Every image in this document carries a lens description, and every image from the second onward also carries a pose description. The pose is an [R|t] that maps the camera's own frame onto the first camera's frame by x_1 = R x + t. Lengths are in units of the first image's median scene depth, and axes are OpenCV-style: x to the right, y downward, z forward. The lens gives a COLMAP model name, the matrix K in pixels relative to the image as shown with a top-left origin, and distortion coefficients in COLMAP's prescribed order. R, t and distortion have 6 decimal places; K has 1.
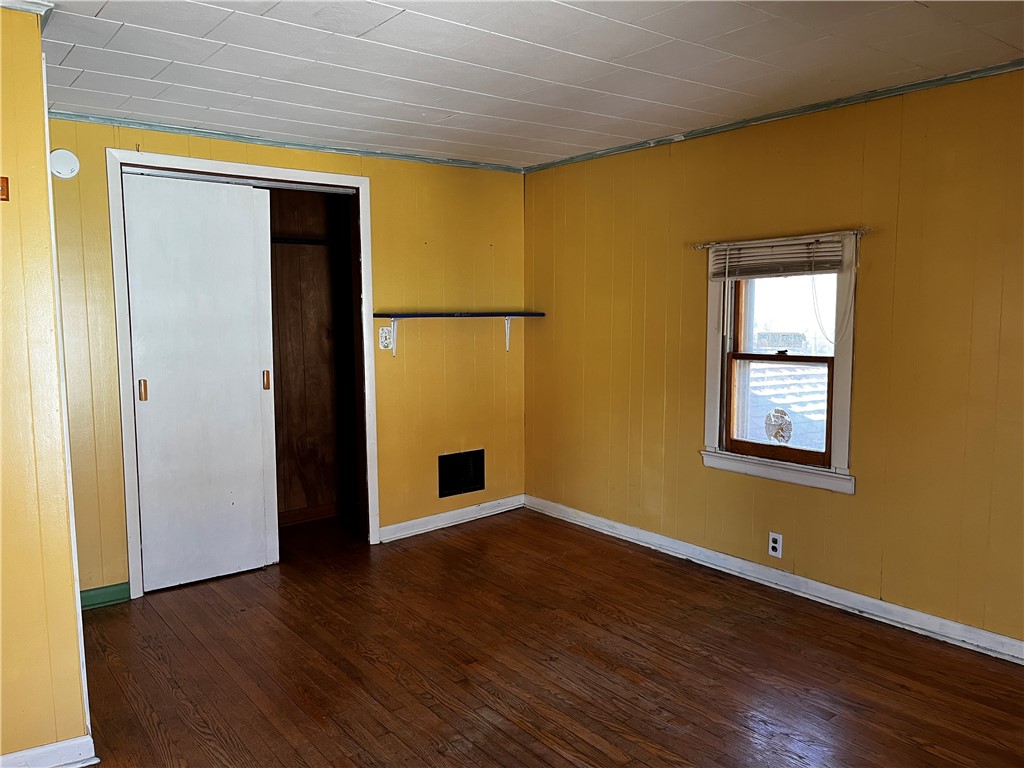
lens RADIAL K [[777.8, 0, 512.0], [0, 777.8, 384.0], [0, 0, 1]] dist [0.057466, -0.070154]
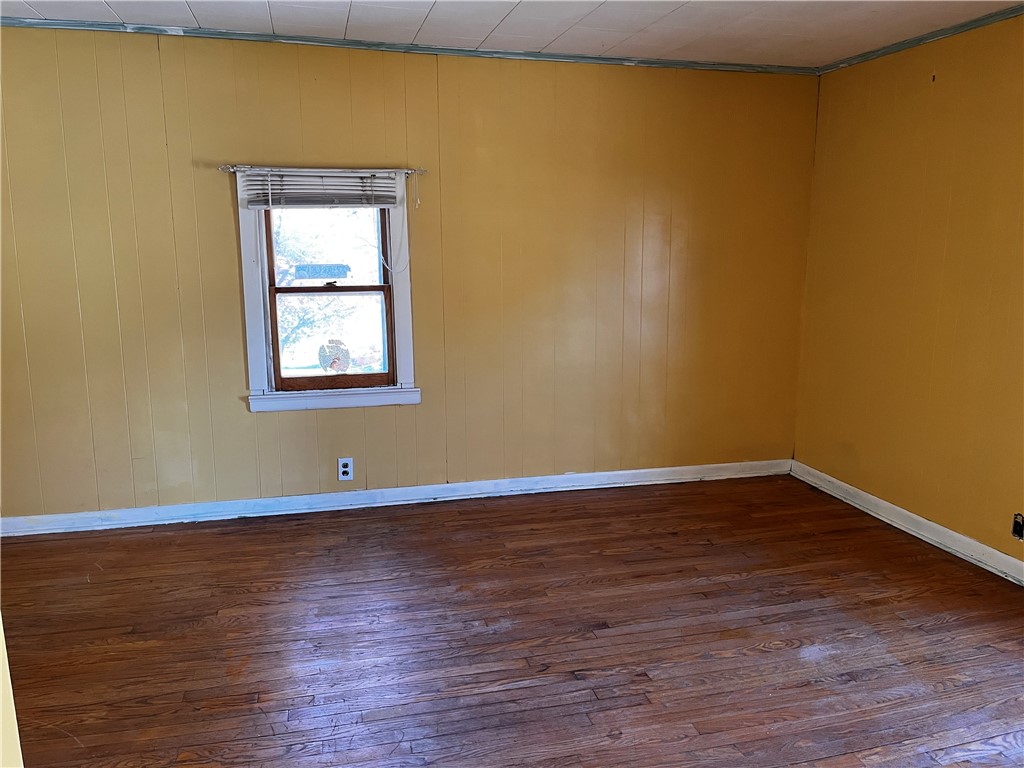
lens RADIAL K [[777.8, 0, 512.0], [0, 777.8, 384.0], [0, 0, 1]] dist [0.057466, -0.070154]
pose [[0.409469, -0.157761, 0.898581, -0.491999], [0.087302, 0.987191, 0.133536, -0.026498], [-0.908138, 0.023769, 0.417997, 0.361536]]
